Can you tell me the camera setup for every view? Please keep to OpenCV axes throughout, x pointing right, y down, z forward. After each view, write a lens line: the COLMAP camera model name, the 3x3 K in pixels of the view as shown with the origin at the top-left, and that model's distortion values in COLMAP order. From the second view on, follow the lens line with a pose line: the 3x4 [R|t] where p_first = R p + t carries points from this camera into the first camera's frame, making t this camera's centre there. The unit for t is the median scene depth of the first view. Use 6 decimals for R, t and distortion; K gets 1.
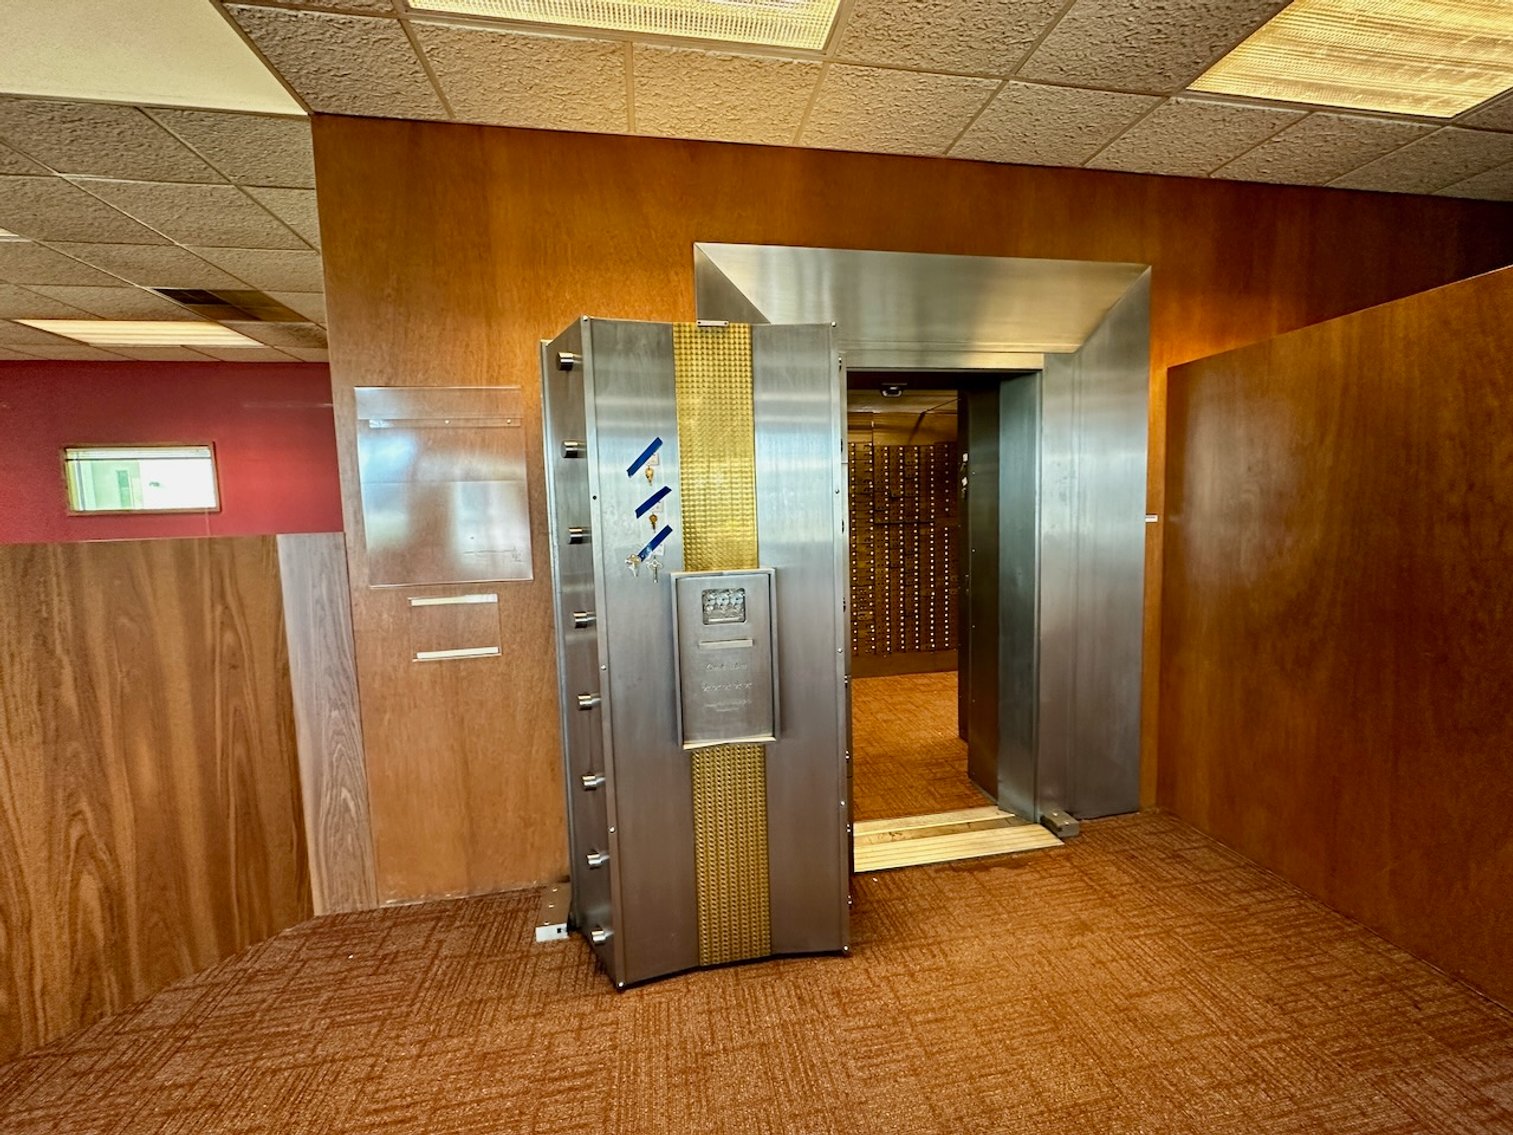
lens RADIAL K [[602.0, 0, 756.5], [0, 602.0, 567.5], [0, 0, 1]] dist [-0.000903, 0.000048]
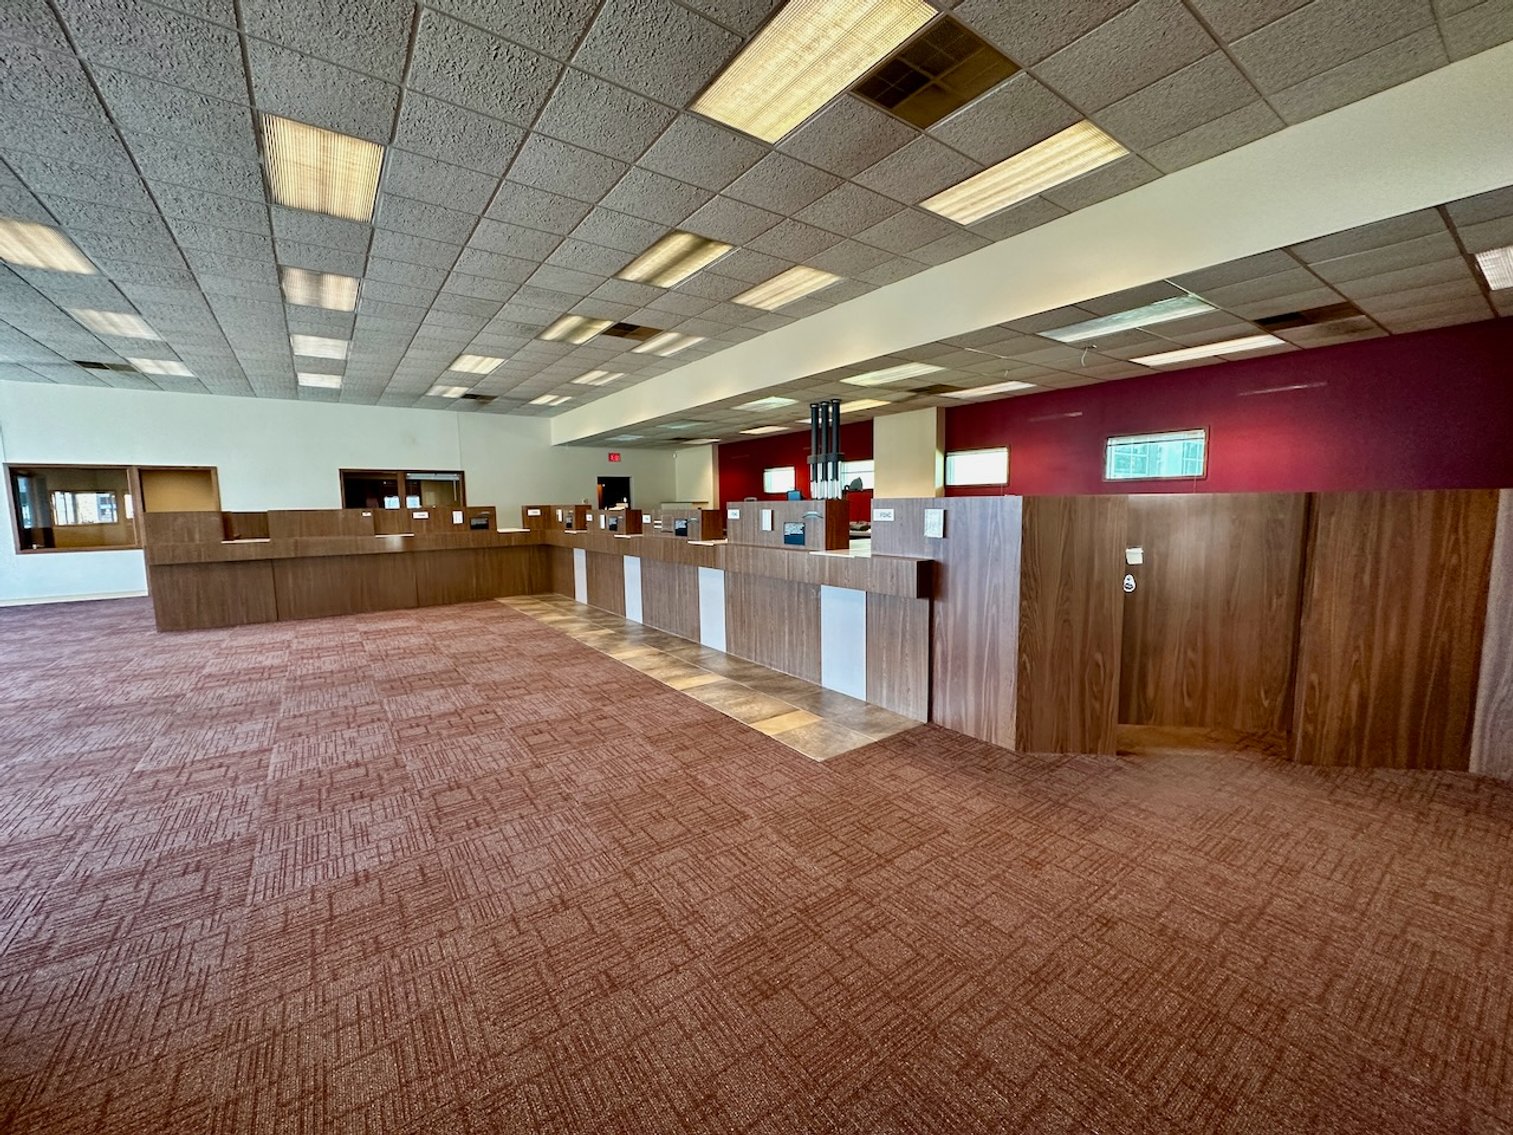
lens RADIAL K [[602.0, 0, 756.5], [0, 602.0, 567.5], [0, 0, 1]] dist [-0.000903, 0.000048]
pose [[0.440397, 0.117080, -0.890136, -0.344740], [-0.074037, 0.992820, 0.093956, 0.135952], [0.894745, 0.024525, 0.445903, -1.282422]]
